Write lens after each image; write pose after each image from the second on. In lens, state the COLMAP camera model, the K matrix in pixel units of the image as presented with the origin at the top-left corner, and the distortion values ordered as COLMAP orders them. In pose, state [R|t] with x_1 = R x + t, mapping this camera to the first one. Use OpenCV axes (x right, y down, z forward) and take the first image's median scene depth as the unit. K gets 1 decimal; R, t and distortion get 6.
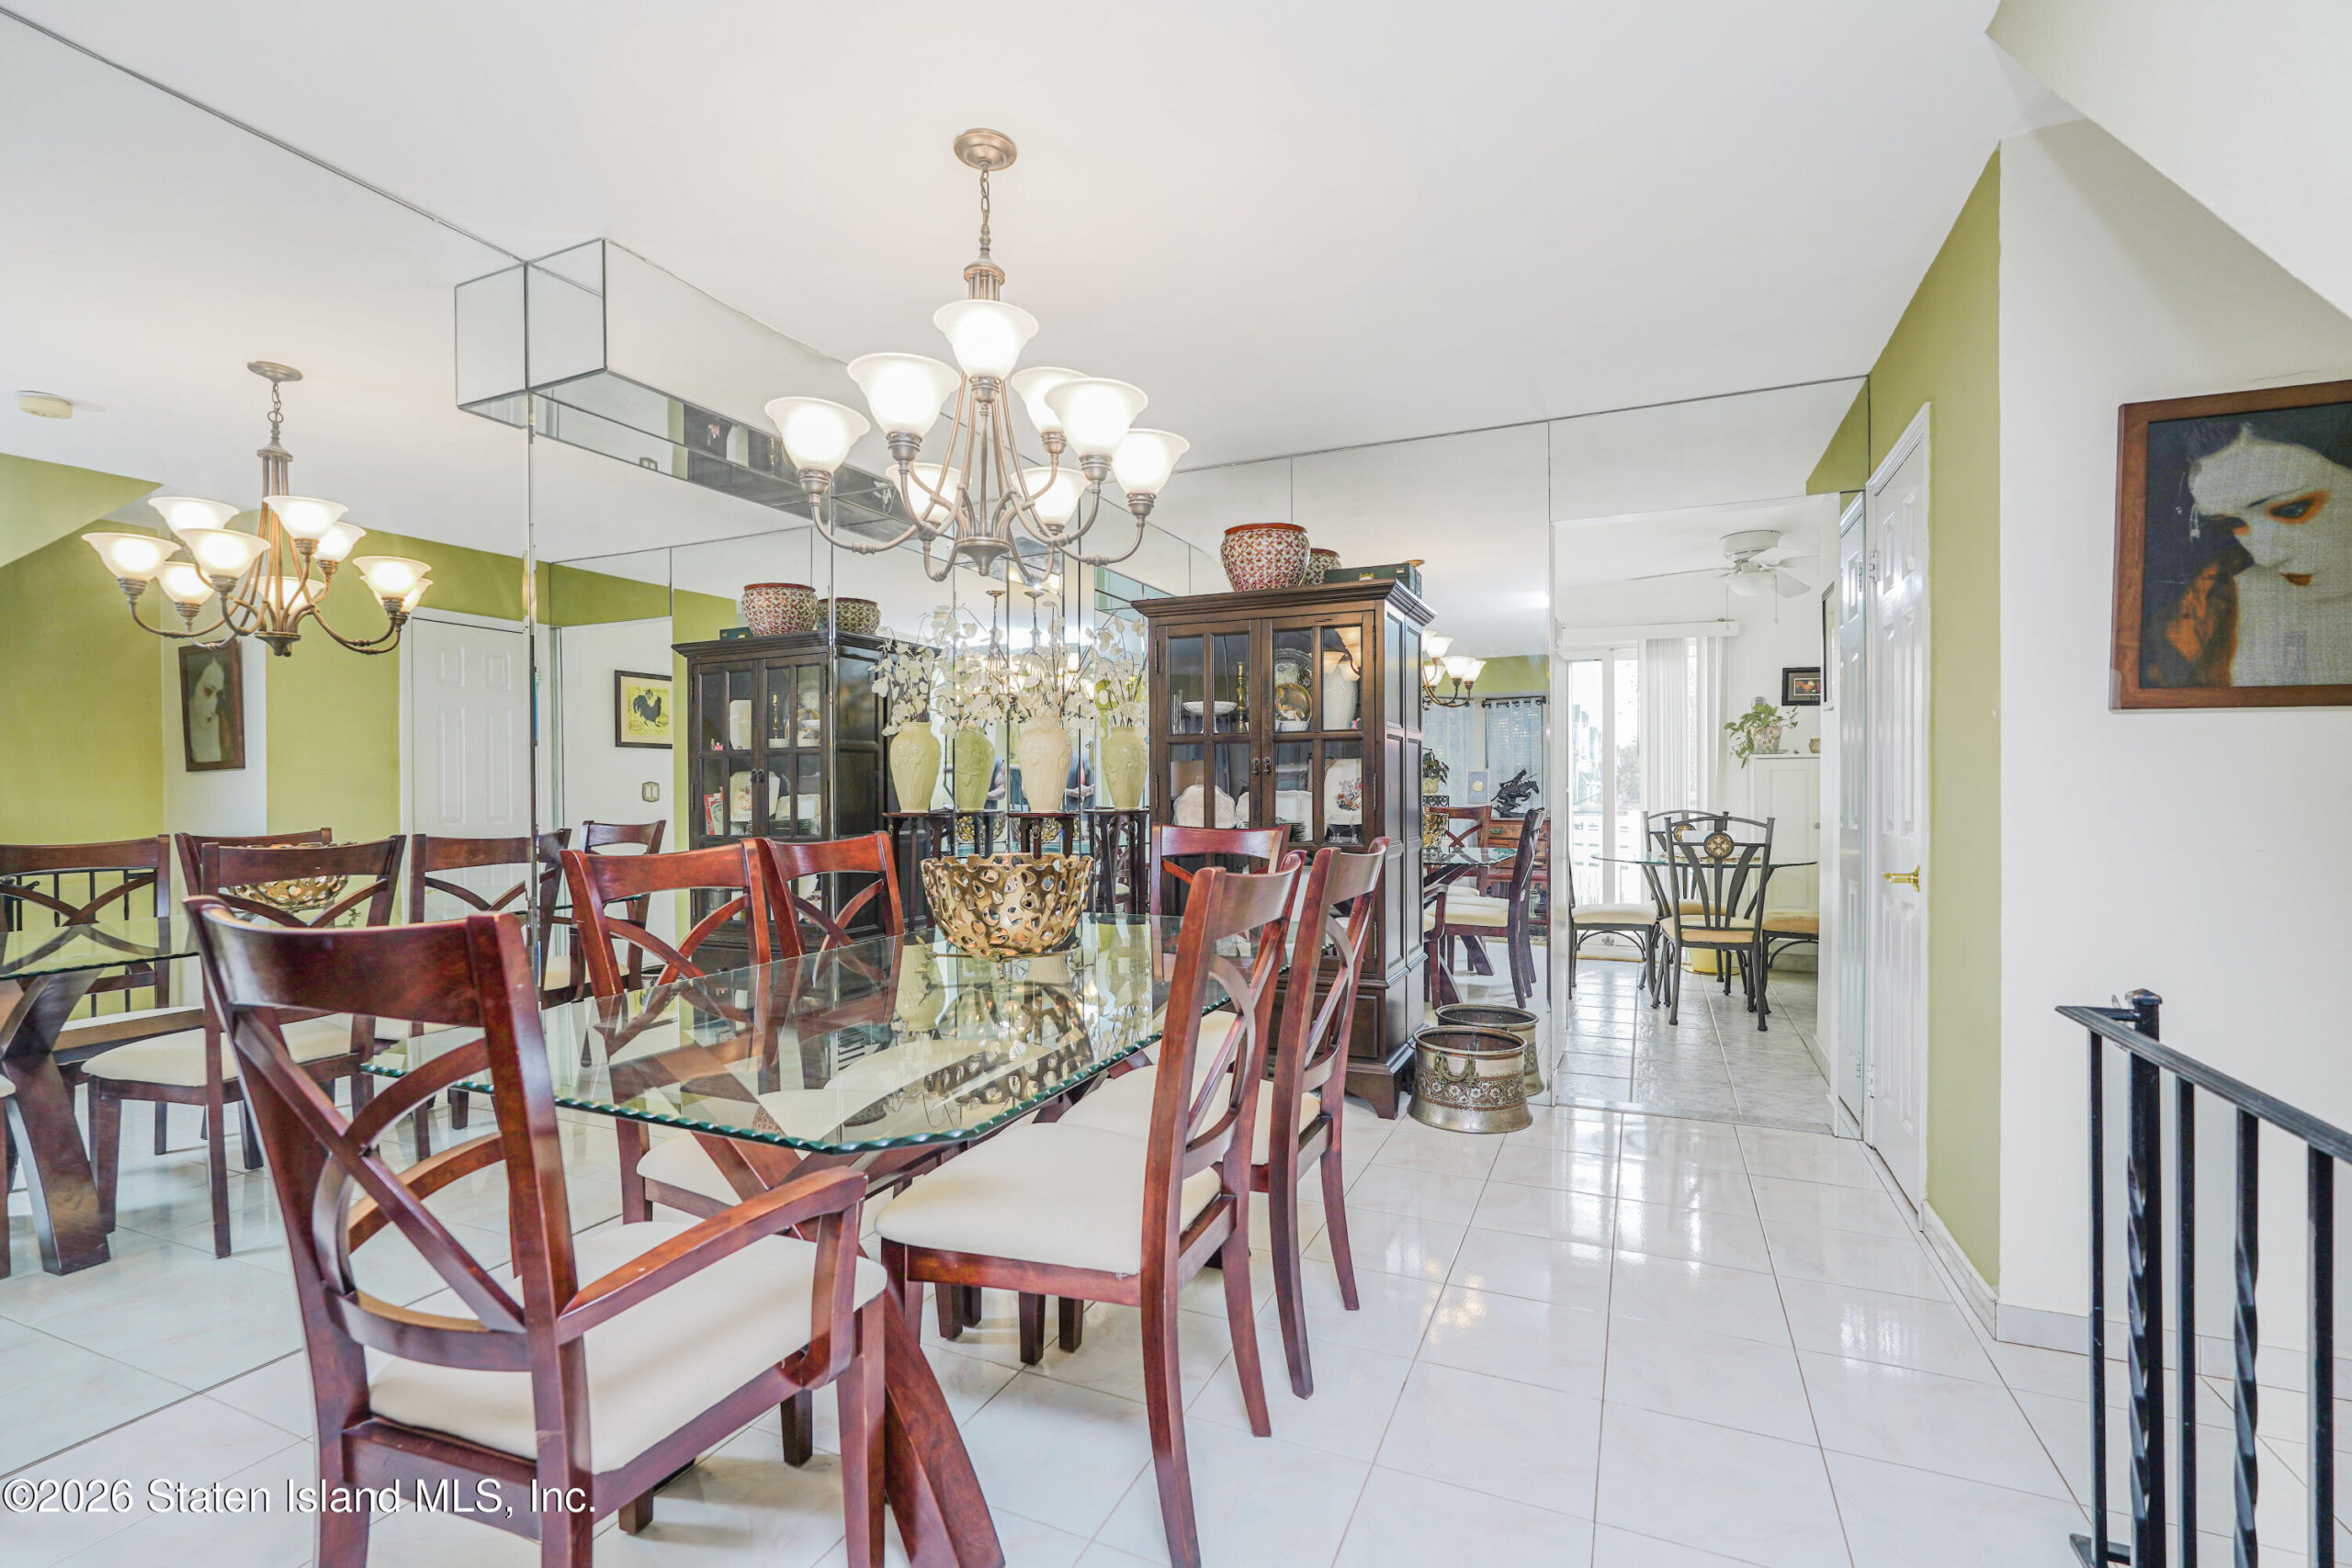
lens RADIAL K [[1038.2, 0, 1181.5], [0, 1038.2, 792.7], [0, 0, 1]] dist [0.000141, 0.000231]
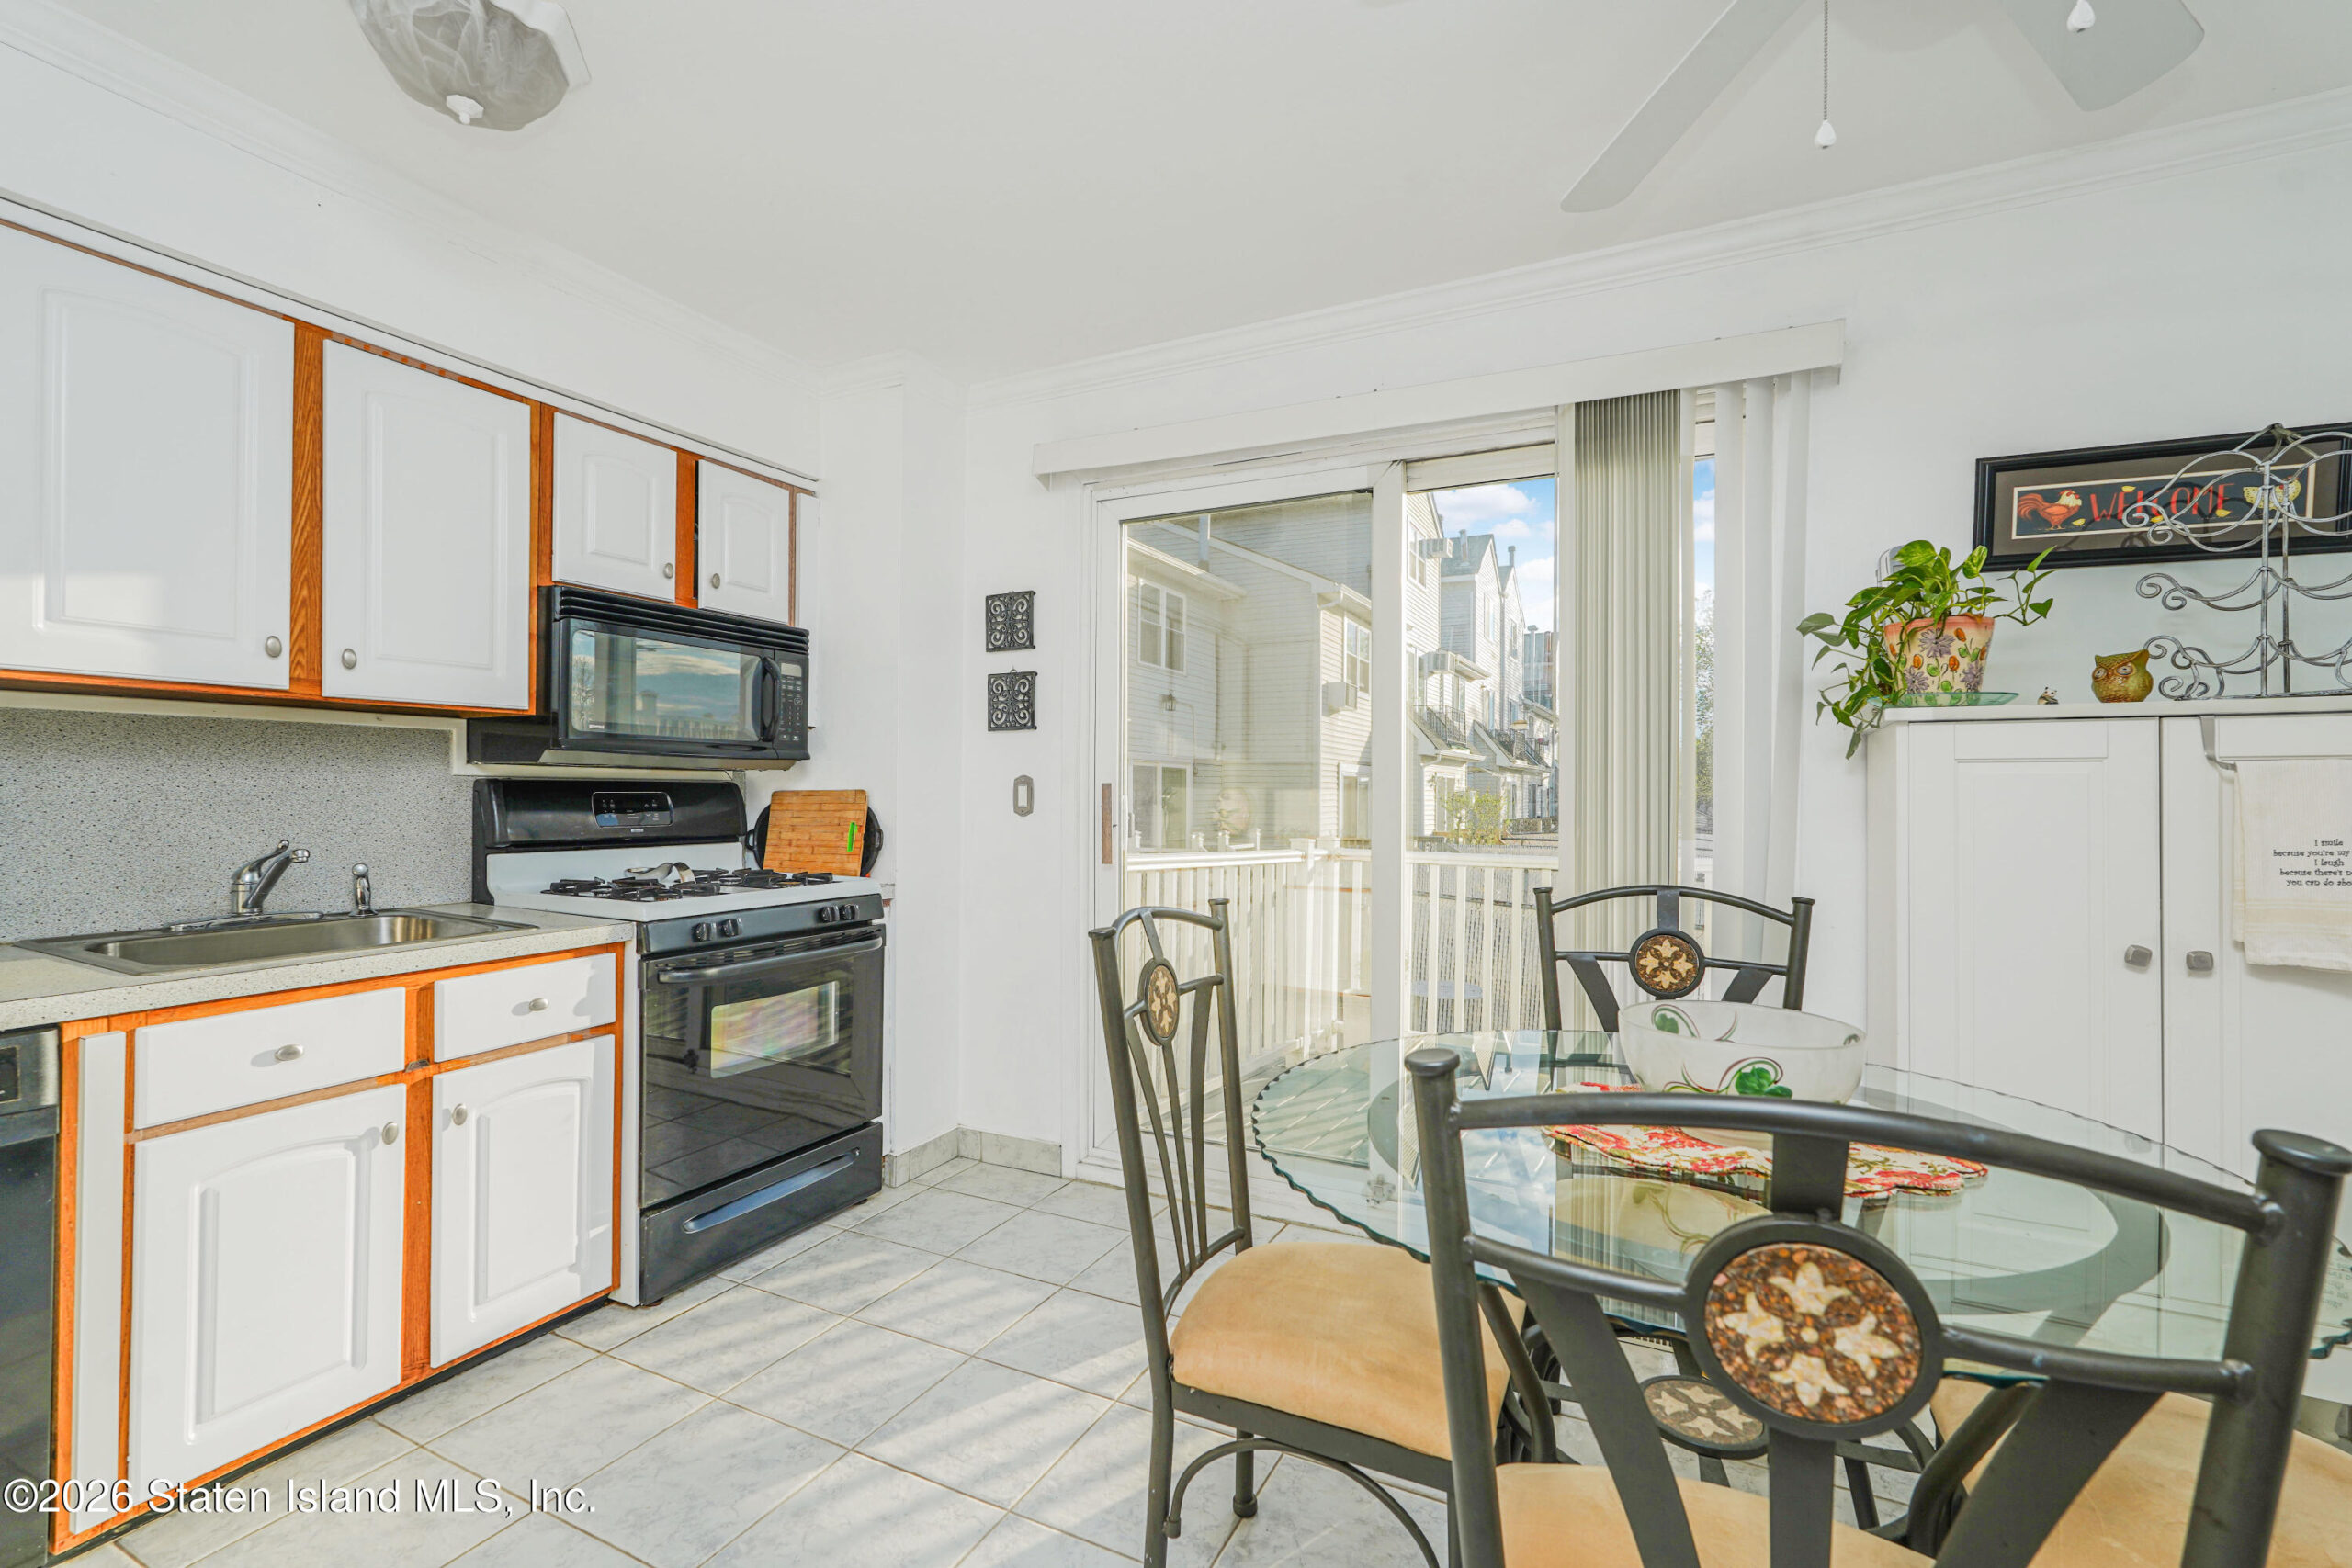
lens RADIAL K [[1041.8, 0, 1175.5], [0, 1041.8, 780.3], [0, 0, 1]] dist [-0.022891, 0.012656]
pose [[0.998936, 0.012338, -0.044432, 0.441961], [-0.012852, 0.999854, -0.011293, -0.013886], [0.044286, 0.011852, 0.998949, 0.859427]]
